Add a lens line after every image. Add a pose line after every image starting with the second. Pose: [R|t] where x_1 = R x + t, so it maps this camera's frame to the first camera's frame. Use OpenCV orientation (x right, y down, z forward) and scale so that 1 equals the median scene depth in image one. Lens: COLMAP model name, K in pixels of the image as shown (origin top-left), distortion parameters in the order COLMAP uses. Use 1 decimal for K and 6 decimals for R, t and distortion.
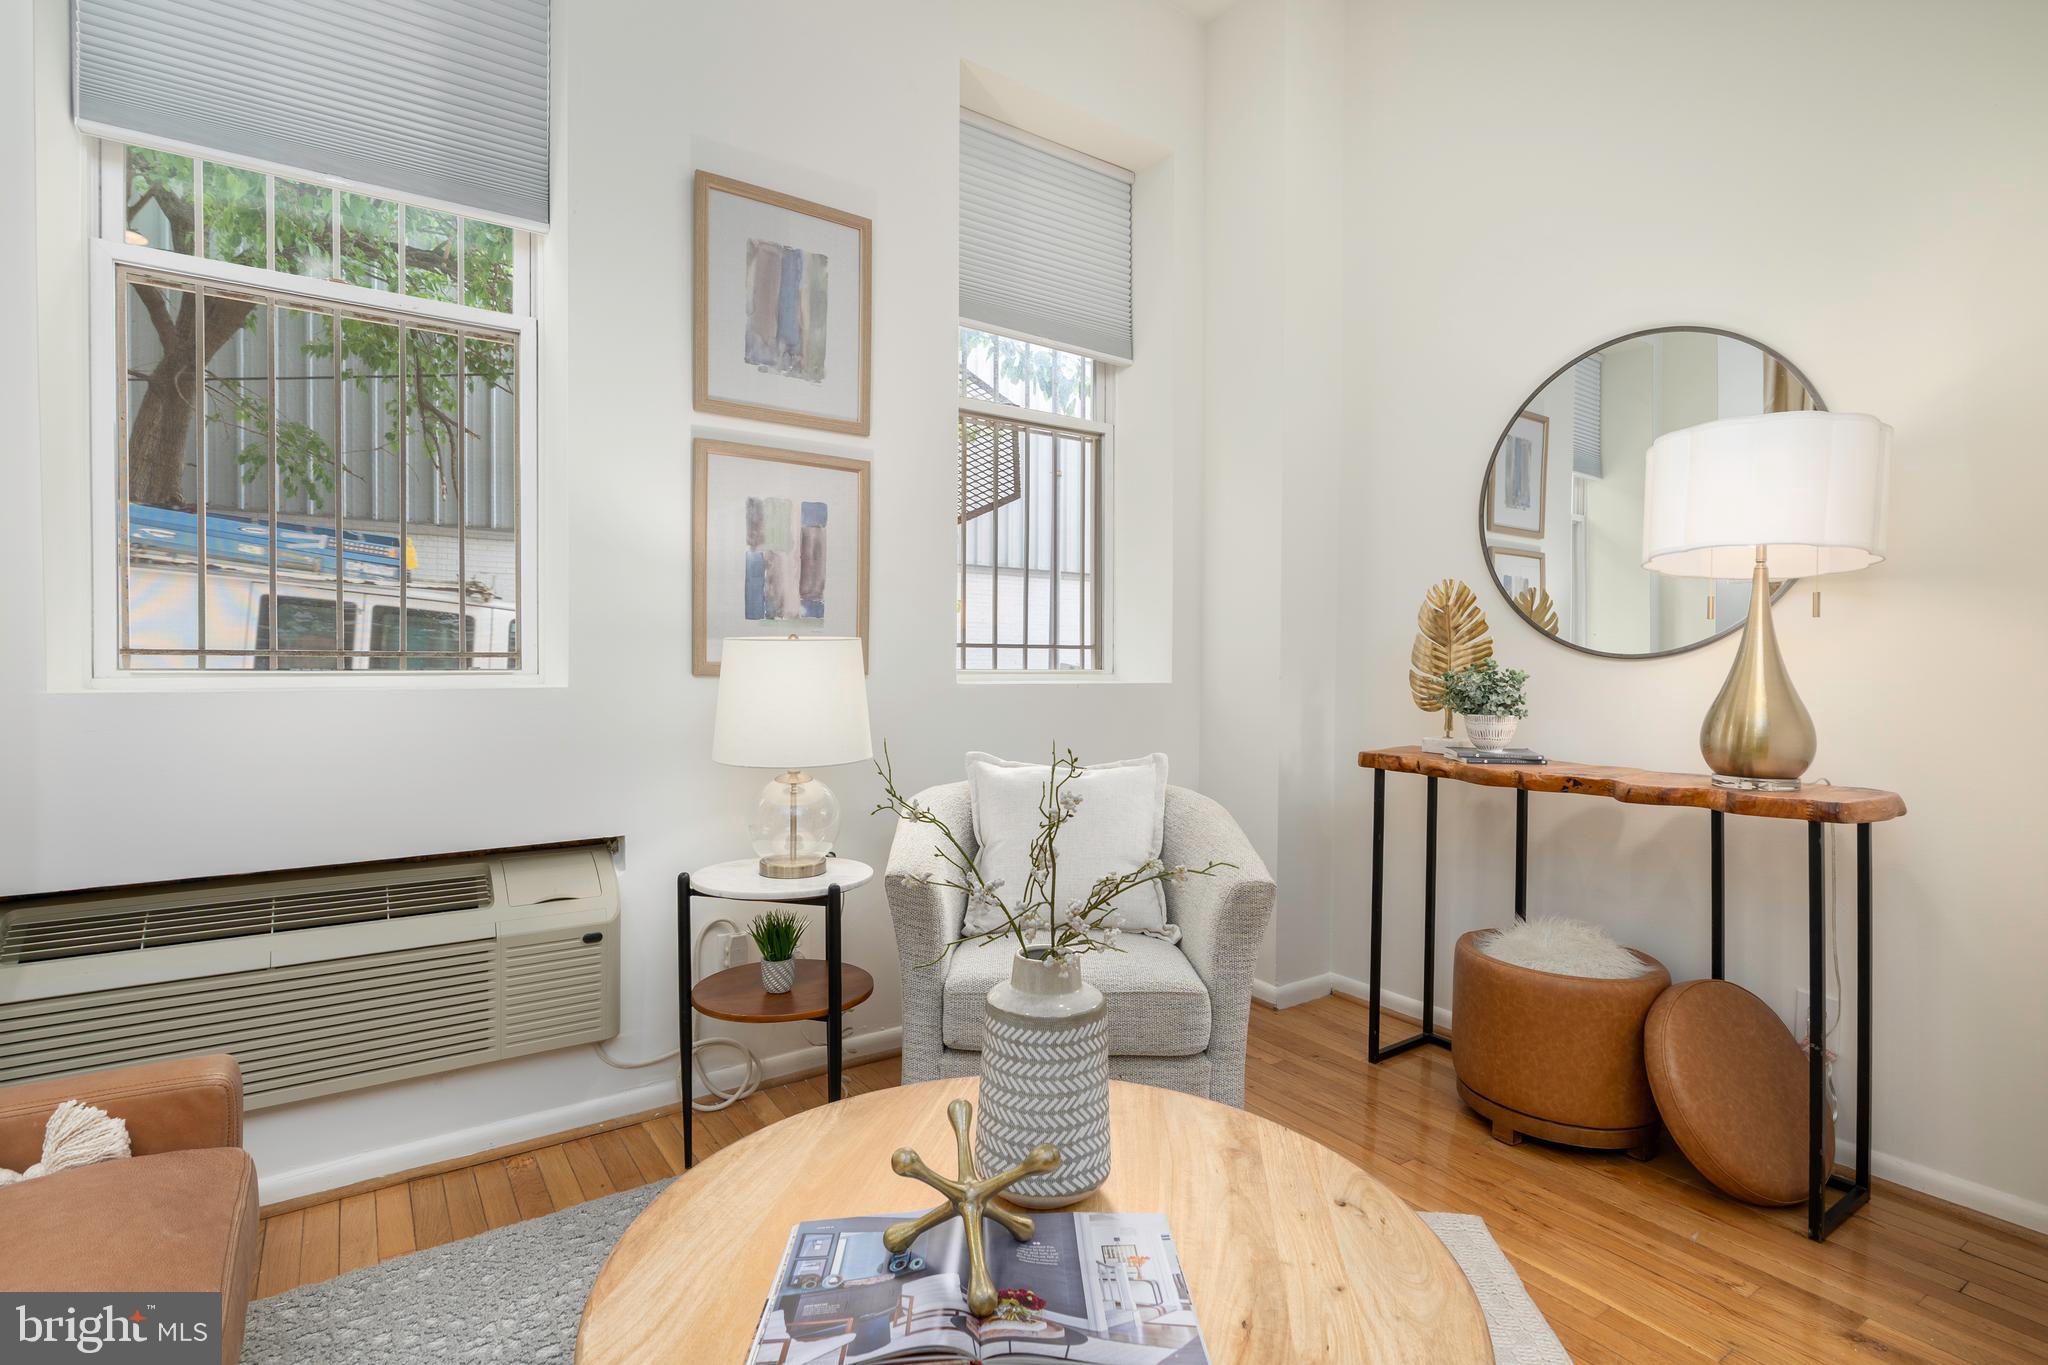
lens RADIAL K [[989.6, 0, 1020.3], [0, 989.6, 677.2], [0, 0, 1]] dist [-0.009769, 0.002199]
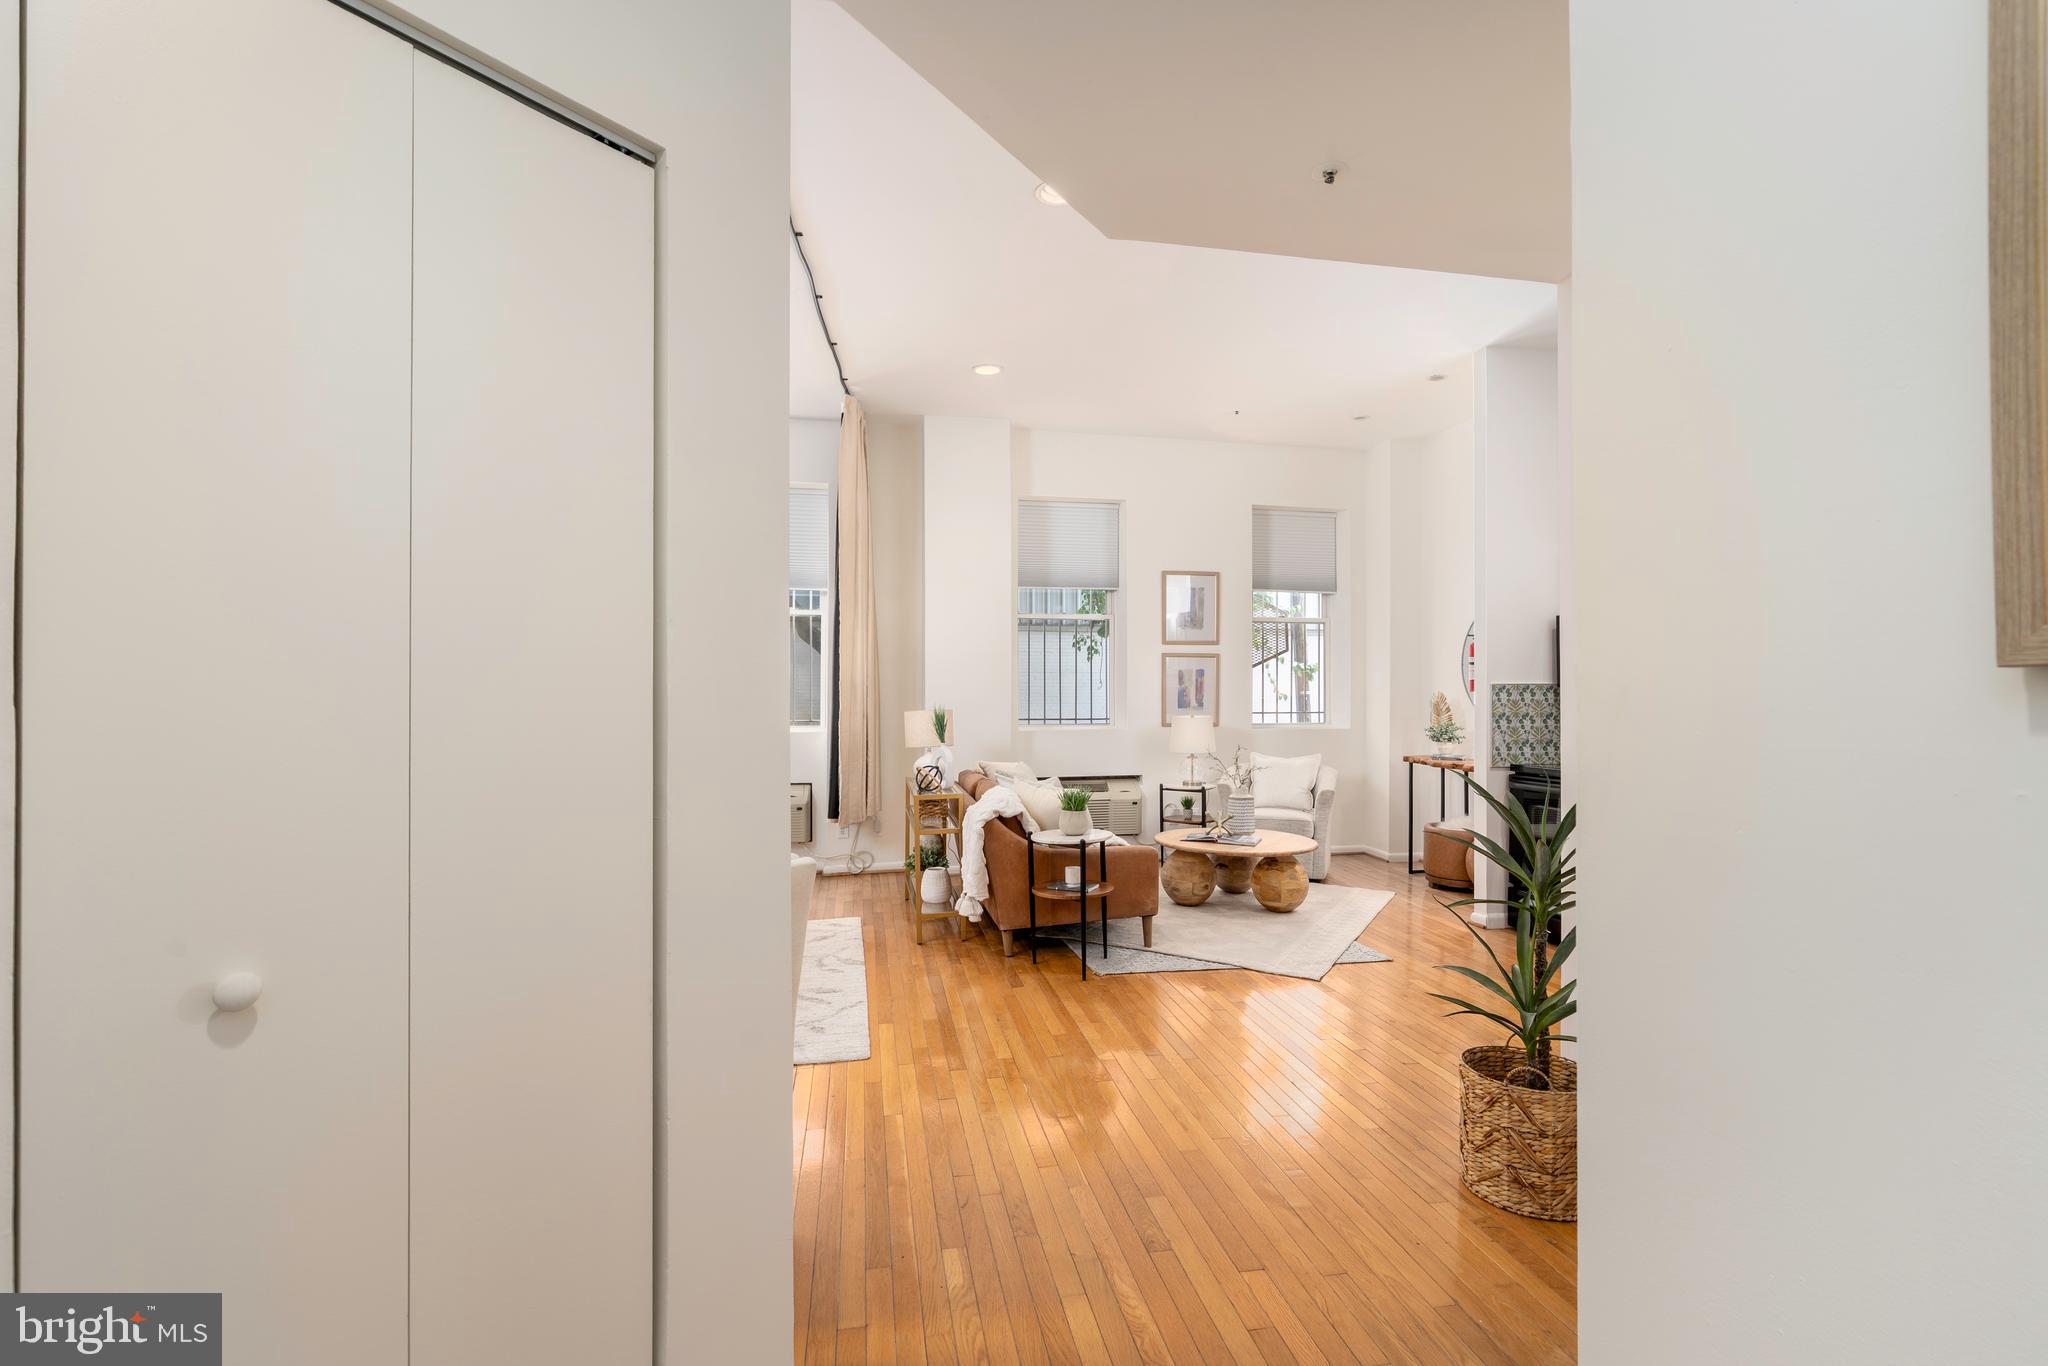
lens RADIAL K [[929.3, 0, 1007.9], [0, 929.3, 700.4], [0, 0, 1]] dist [-0.008122, 0.000705]
pose [[0.905227, -0.005188, -0.424896, 0.484635], [0.000552, 0.999939, -0.011033, -0.052441], [0.424927, 0.009753, 0.905175, -1.892124]]
